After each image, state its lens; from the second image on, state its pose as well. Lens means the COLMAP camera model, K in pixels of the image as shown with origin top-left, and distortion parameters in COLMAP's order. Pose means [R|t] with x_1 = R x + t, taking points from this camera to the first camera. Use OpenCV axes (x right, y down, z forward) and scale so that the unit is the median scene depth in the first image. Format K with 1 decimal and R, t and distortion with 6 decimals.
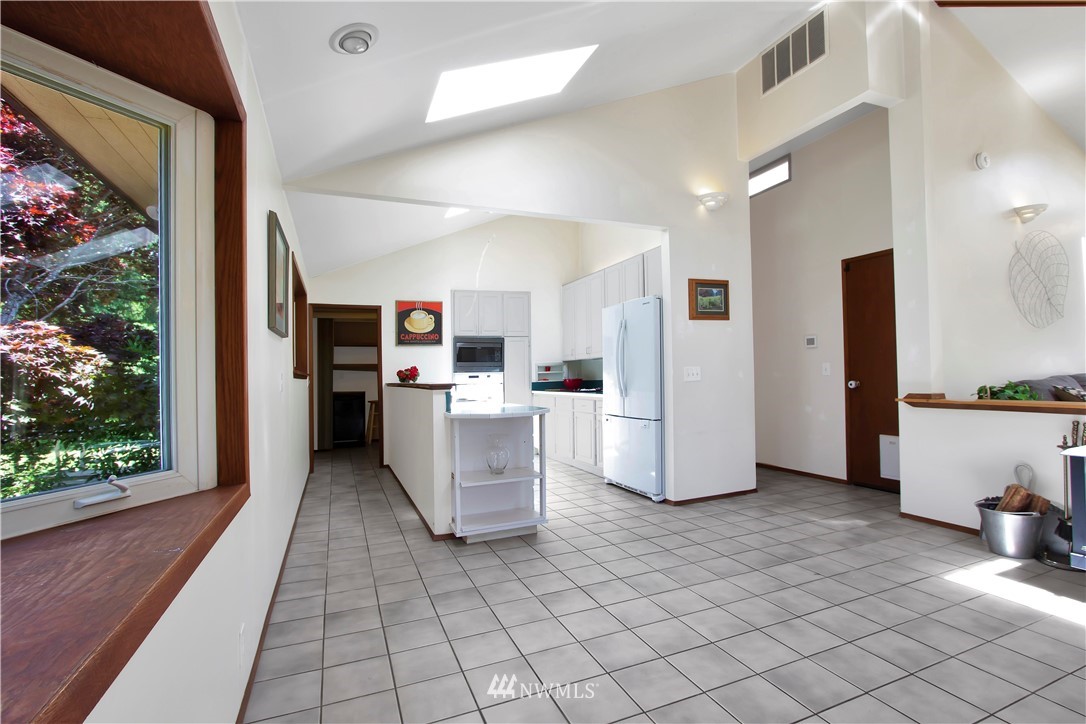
lens RADIAL K [[498.5, 0, 532.9], [0, 498.5, 366.2], [0, 0, 1]] dist [-0.010187, -0.000522]
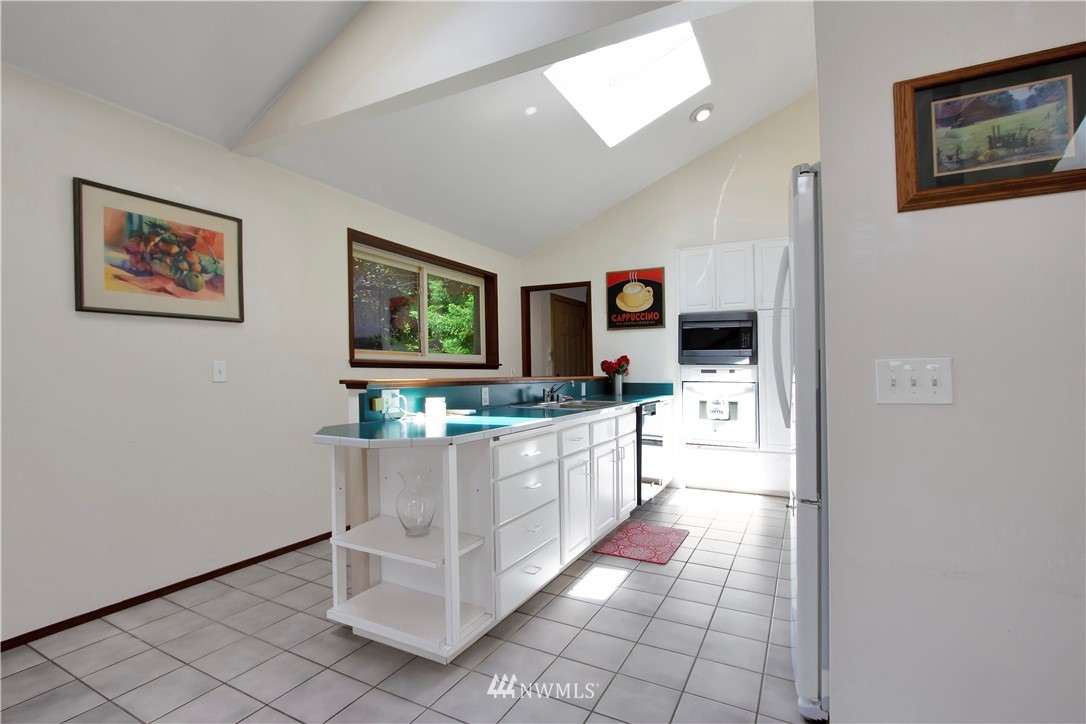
lens RADIAL K [[498.5, 0, 562.2], [0, 498.5, 367.4], [0, 0, 1]] dist [-0.010187, -0.000522]
pose [[0.663397, 0.019674, -0.748009, 0.357846], [-0.002212, 0.999701, 0.024332, -0.000736], [0.748264, -0.014487, 0.663243, 0.543491]]
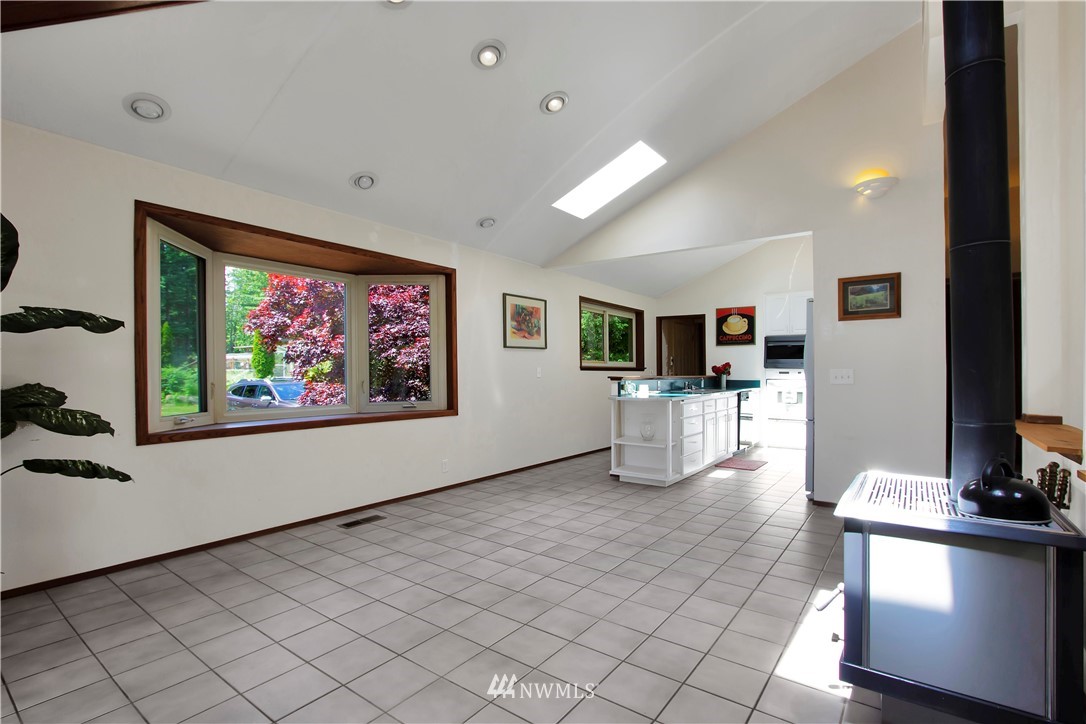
lens RADIAL K [[498.5, 0, 562.3], [0, 498.5, 386.6], [0, 0, 1]] dist [-0.010187, -0.000522]
pose [[0.535268, 0.052603, -0.843043, 0.738392], [0.000975, 0.998020, 0.062892, -0.023820], [0.844682, -0.034486, 0.534157, 0.020451]]
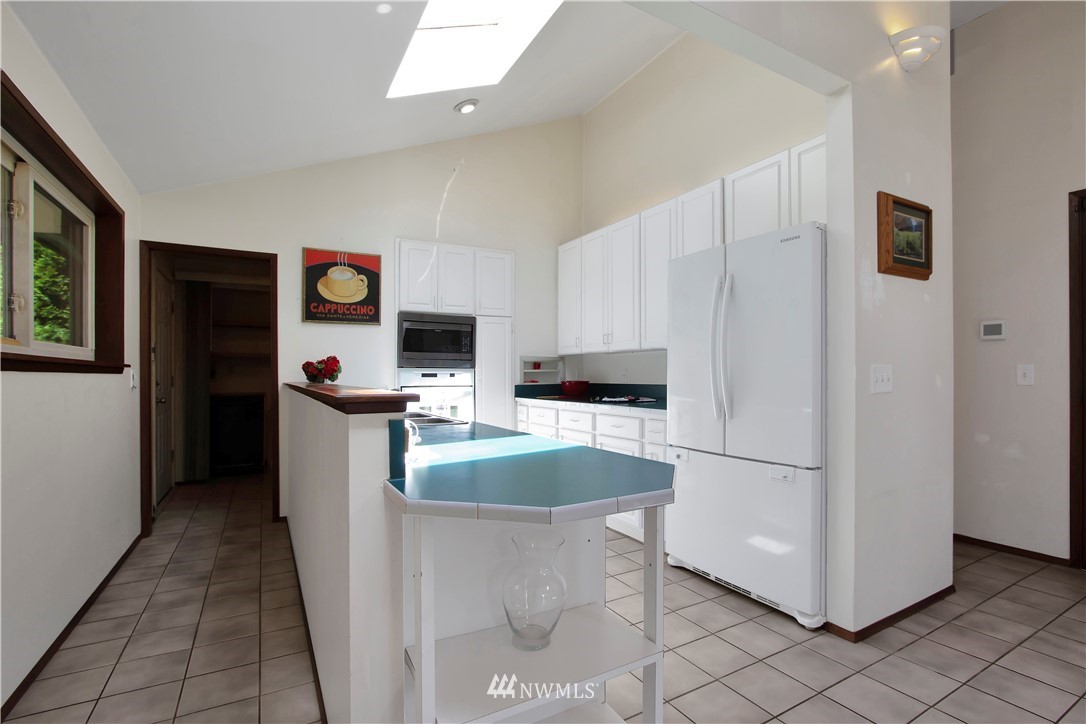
lens RADIAL K [[498.5, 0, 535.4], [0, 498.5, 376.5], [0, 0, 1]] dist [-0.010187, -0.000522]
pose [[0.992053, 0.019175, 0.124348, -0.084945], [-0.021880, 0.999552, 0.020423, 0.009285], [-0.123900, -0.022981, 0.992029, 0.464903]]
